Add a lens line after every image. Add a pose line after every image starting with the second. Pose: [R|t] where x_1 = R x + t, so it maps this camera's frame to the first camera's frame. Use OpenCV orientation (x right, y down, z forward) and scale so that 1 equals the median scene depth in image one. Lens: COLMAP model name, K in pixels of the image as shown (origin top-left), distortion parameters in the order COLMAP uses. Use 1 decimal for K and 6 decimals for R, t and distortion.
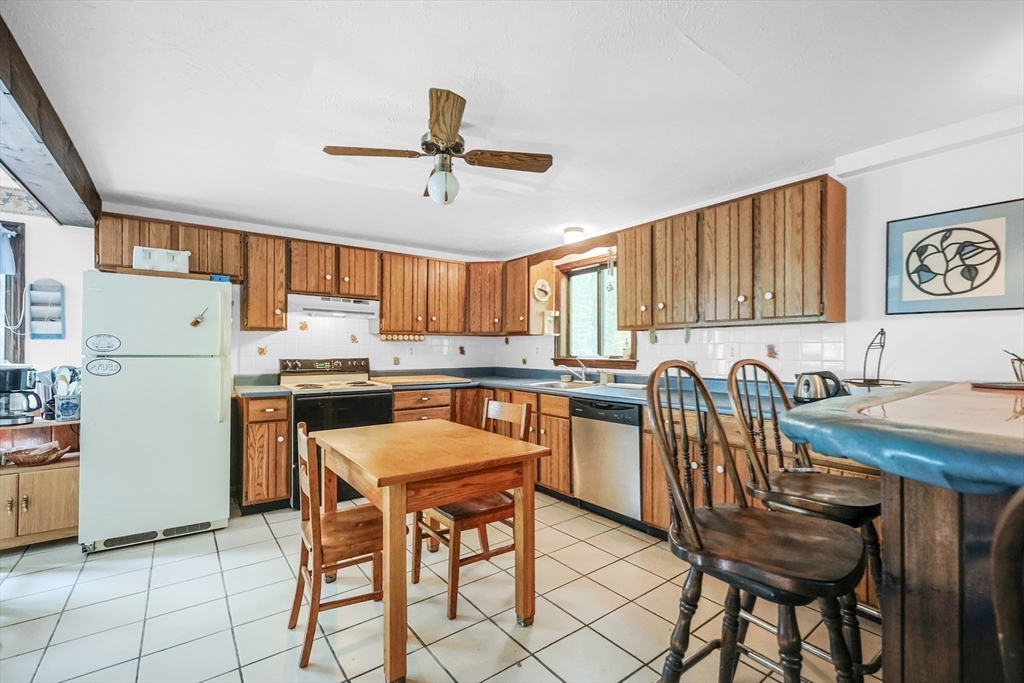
lens RADIAL K [[433.7, 0, 513.2], [0, 433.7, 345.6], [0, 0, 1]] dist [0.000663, -0.000614]
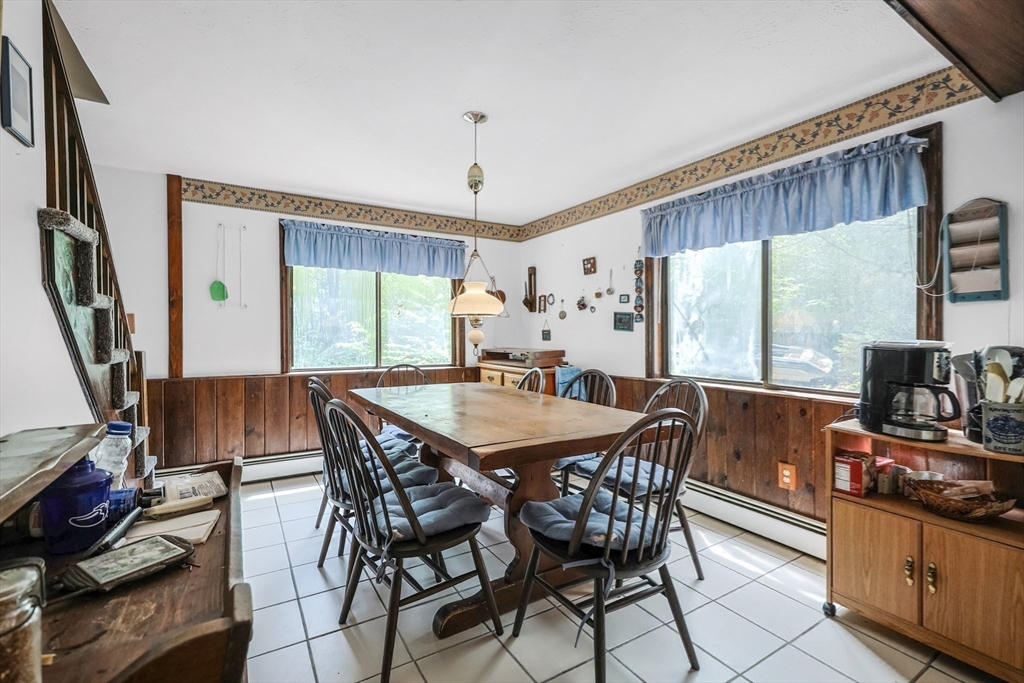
lens RADIAL K [[433.7, 0, 530.3], [0, 433.7, 340.1], [0, 0, 1]] dist [0.000663, -0.000614]
pose [[-0.110289, 0.003263, -0.993894, -0.503104], [0.013423, 0.999908, 0.001793, 0.035466], [0.993809, -0.013143, -0.110322, 0.550847]]
